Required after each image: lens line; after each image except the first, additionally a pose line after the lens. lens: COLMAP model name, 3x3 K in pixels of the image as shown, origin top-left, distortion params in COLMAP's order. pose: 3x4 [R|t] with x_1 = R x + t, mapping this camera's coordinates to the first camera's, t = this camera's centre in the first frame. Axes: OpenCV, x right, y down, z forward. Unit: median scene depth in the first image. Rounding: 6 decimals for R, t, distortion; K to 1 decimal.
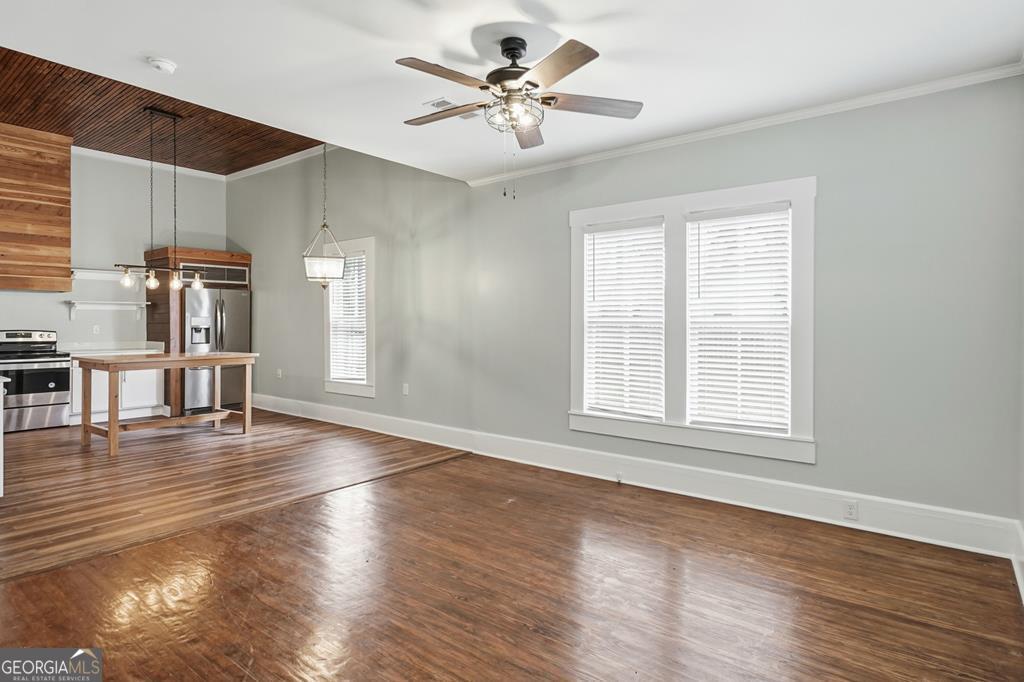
lens RADIAL K [[561.8, 0, 510.7], [0, 561.8, 322.8], [0, 0, 1]] dist [0.001593, 0.001218]
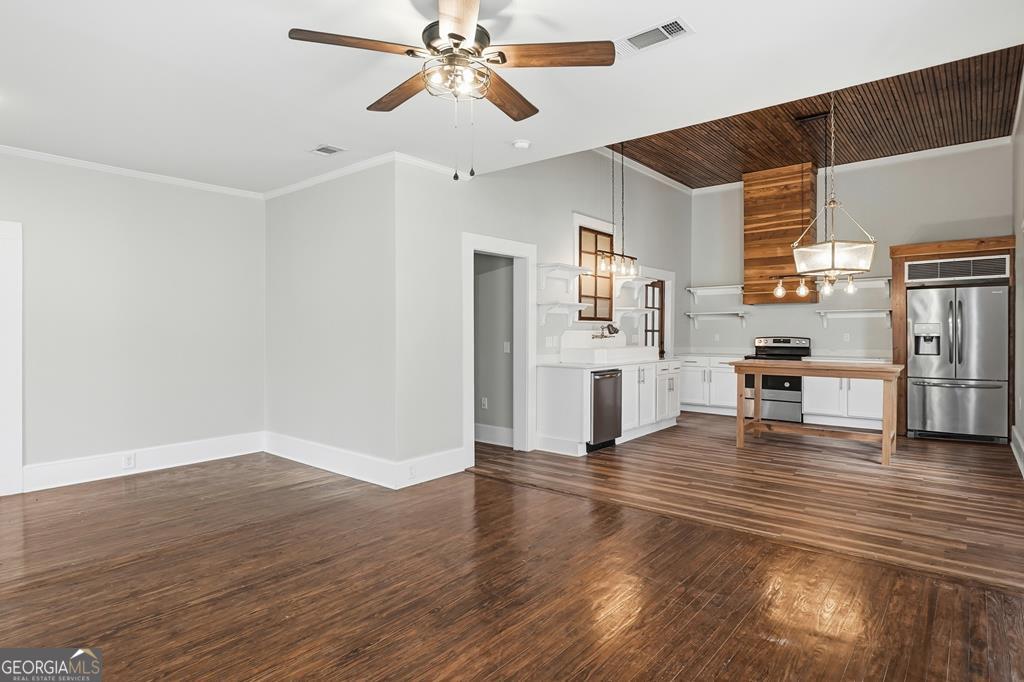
lens RADIAL K [[563.4, 0, 509.3], [0, 563.4, 331.2], [0, 0, 1]] dist [0.001980, 0.000511]
pose [[-0.019509, -0.002349, -0.999807, 0.337186], [-0.000369, 0.999997, -0.002343, 0.003918], [0.999810, 0.000323, -0.019509, 0.435535]]
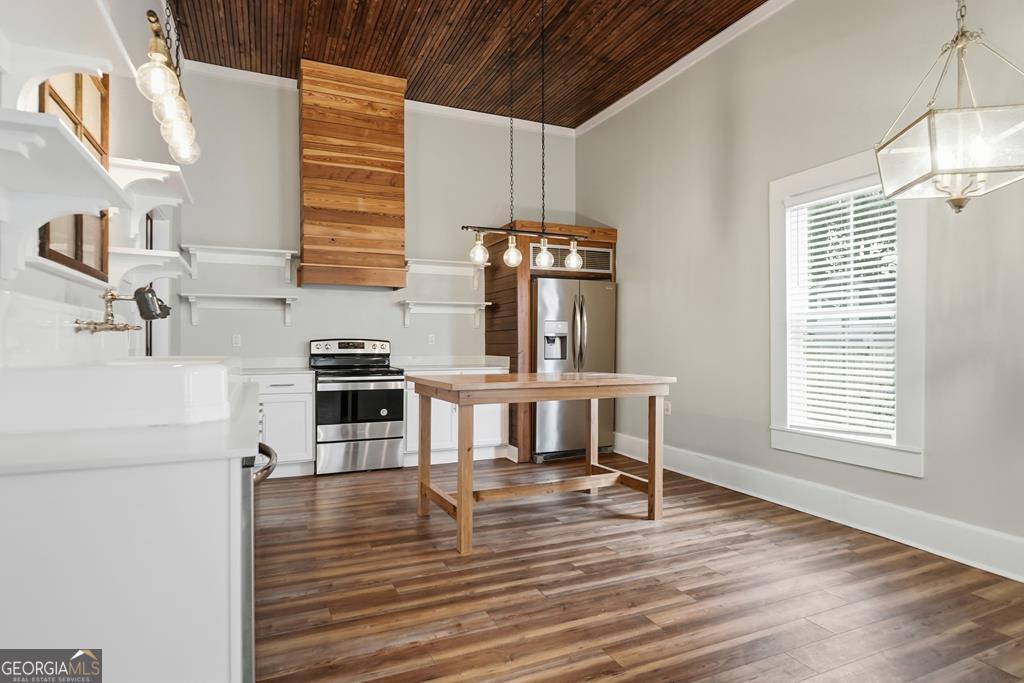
lens RADIAL K [[554.2, 0, 509.5], [0, 554.2, 352.1], [0, 0, 1]] dist [-0.001280, -0.000306]
pose [[0.887953, 0.005653, -0.459899, -0.321791], [0.000759, 0.999905, 0.013756, 0.020683], [0.459934, -0.012564, 0.887864, 0.412973]]
